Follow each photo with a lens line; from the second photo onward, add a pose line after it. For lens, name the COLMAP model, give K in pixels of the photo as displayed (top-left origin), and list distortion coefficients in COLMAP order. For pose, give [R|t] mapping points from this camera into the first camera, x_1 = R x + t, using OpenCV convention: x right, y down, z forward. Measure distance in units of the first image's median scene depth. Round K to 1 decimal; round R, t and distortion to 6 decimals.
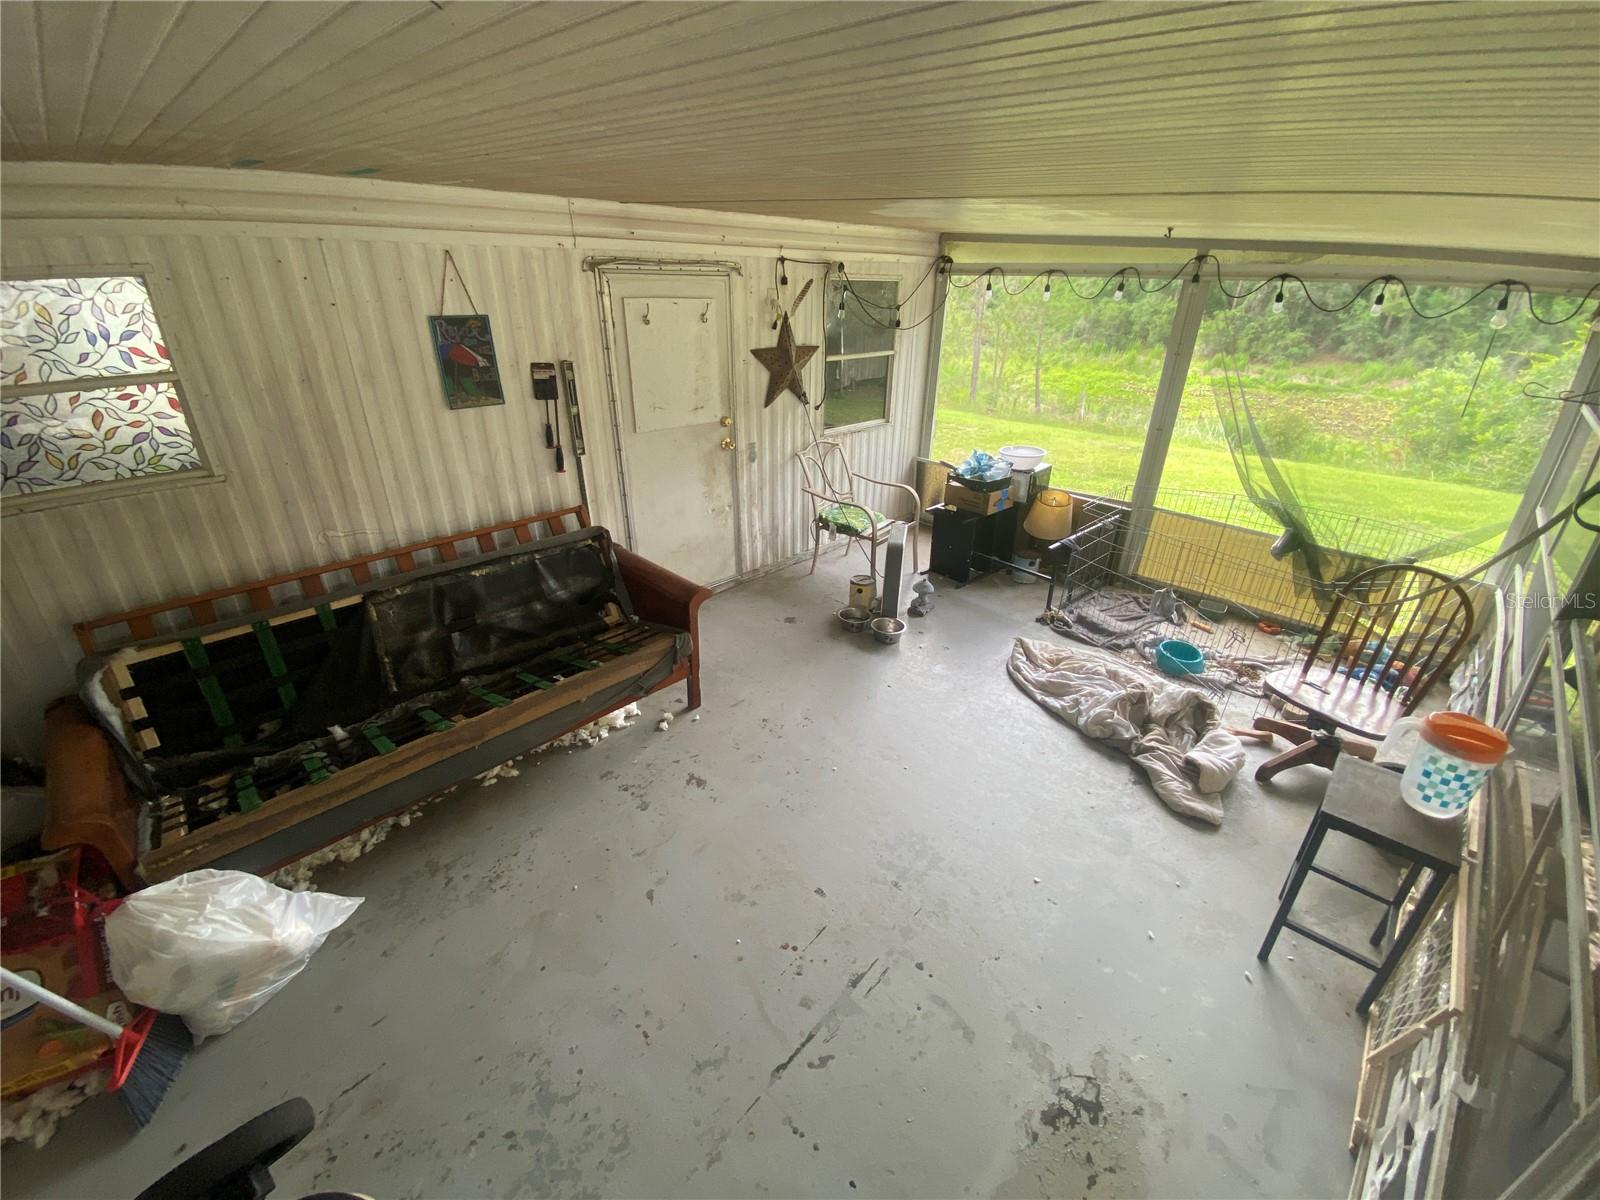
lens RADIAL K [[653.0, 0, 801.2], [0, 653.0, 595.2], [0, 0, 1]] dist [0.033010, -0.027662]
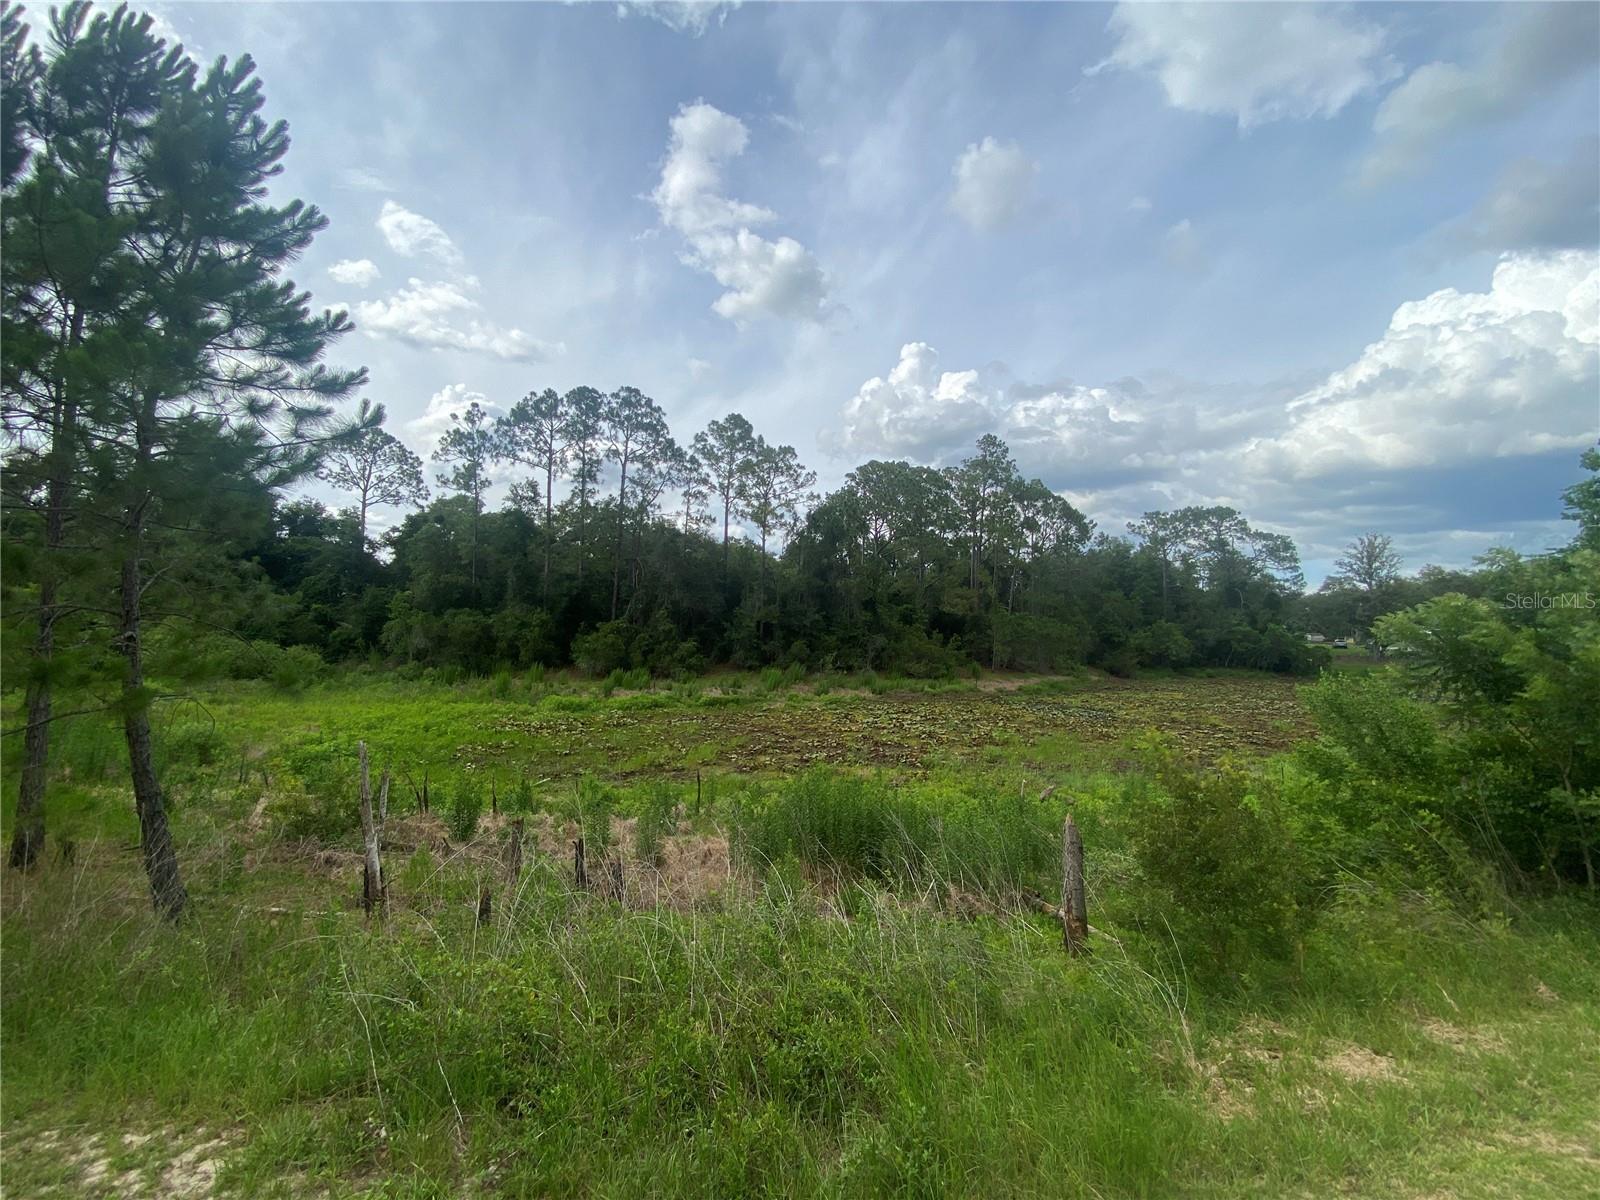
lens RADIAL K [[648.1, 0, 807.1], [0, 648.1, 588.9], [0, 0, 1]] dist [0.030362, -0.026701]
pose [[0.632983, 0.050911, 0.772490, 0.335775], [0.325585, 0.887793, -0.325296, -0.238669], [-0.702373, 0.457418, 0.545382, 0.706379]]
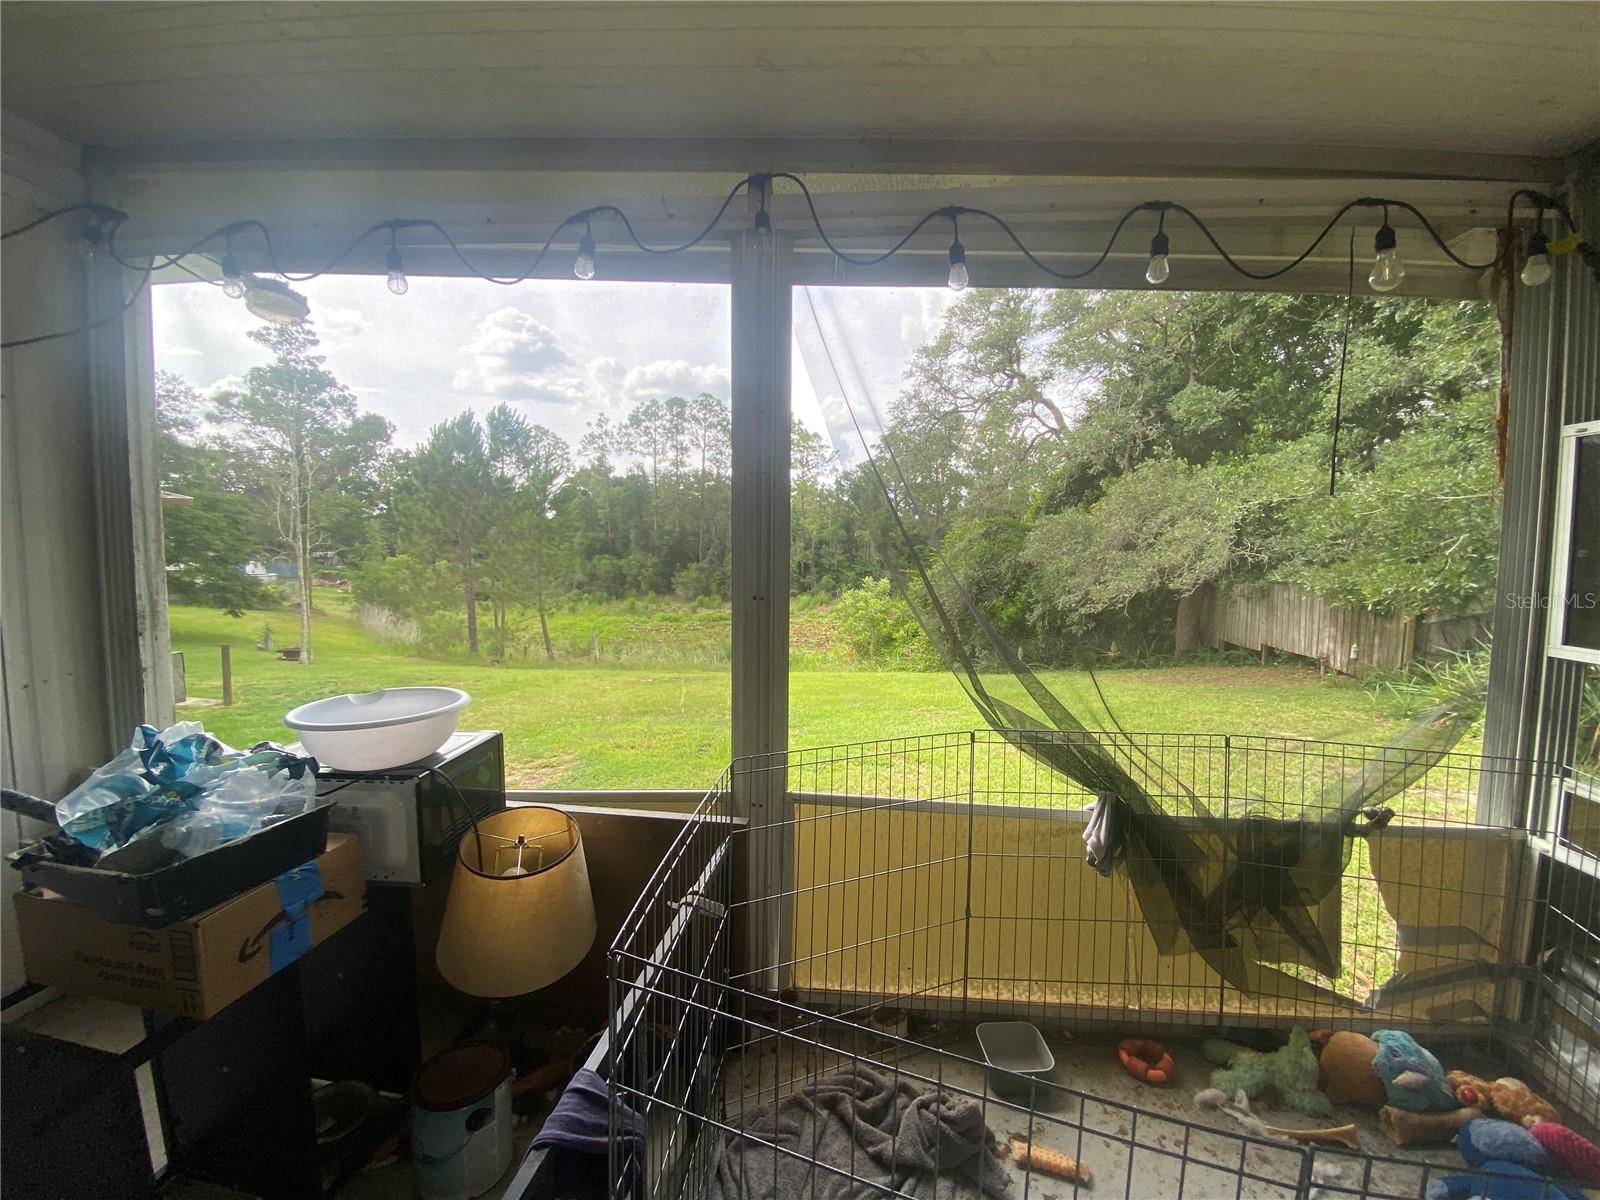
lens RADIAL K [[653.0, 0, 801.2], [0, 653.0, 595.2], [0, 0, 1]] dist [0.033010, -0.027662]
pose [[0.765551, -0.049860, 0.641440, 0.036561], [0.279192, 0.923974, -0.261390, -0.016813], [-0.579640, 0.379192, 0.721270, 0.081766]]
